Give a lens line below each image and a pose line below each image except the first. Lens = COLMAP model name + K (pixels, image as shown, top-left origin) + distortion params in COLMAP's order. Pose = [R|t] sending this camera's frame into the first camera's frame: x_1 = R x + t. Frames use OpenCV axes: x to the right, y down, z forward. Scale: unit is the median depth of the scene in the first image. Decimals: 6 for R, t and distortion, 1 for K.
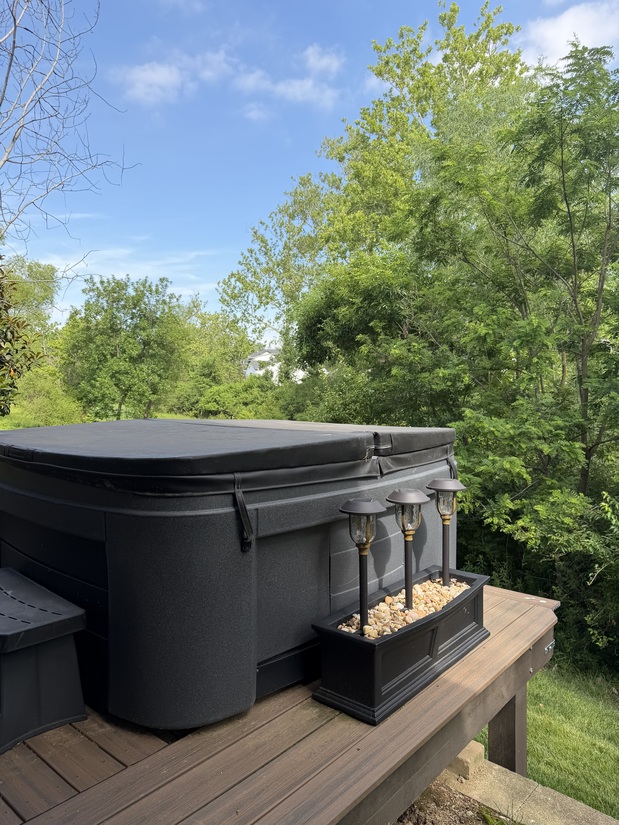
lens RADIAL K [[585.1, 0, 309.5], [0, 585.1, 405.9], [0, 0, 1]] dist [0.075340, -0.107675]
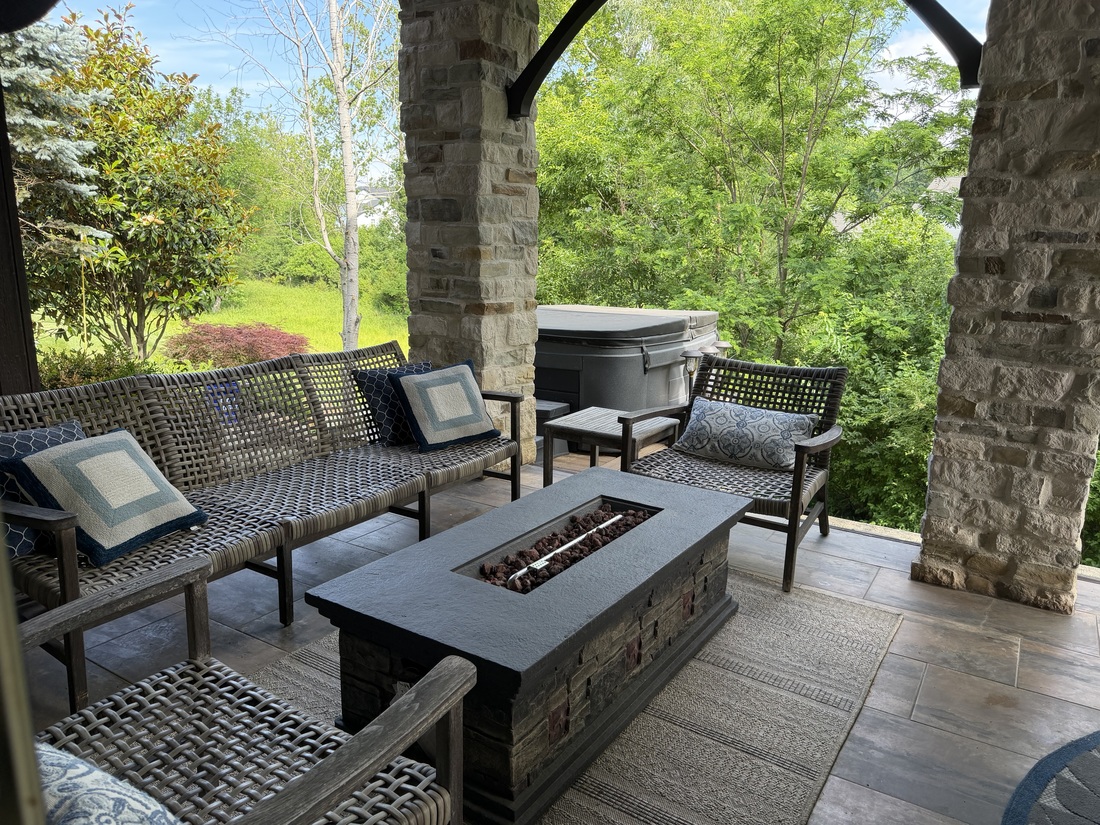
lens RADIAL K [[780.1, 0, 557.8], [0, 780.1, 412.3], [0, 0, 1]] dist [0.075340, -0.107675]
pose [[0.985110, -0.029068, 0.169451, -0.153887], [-0.002220, 0.983371, 0.181596, -0.022125], [-0.171912, -0.179268, 0.968664, -0.292037]]
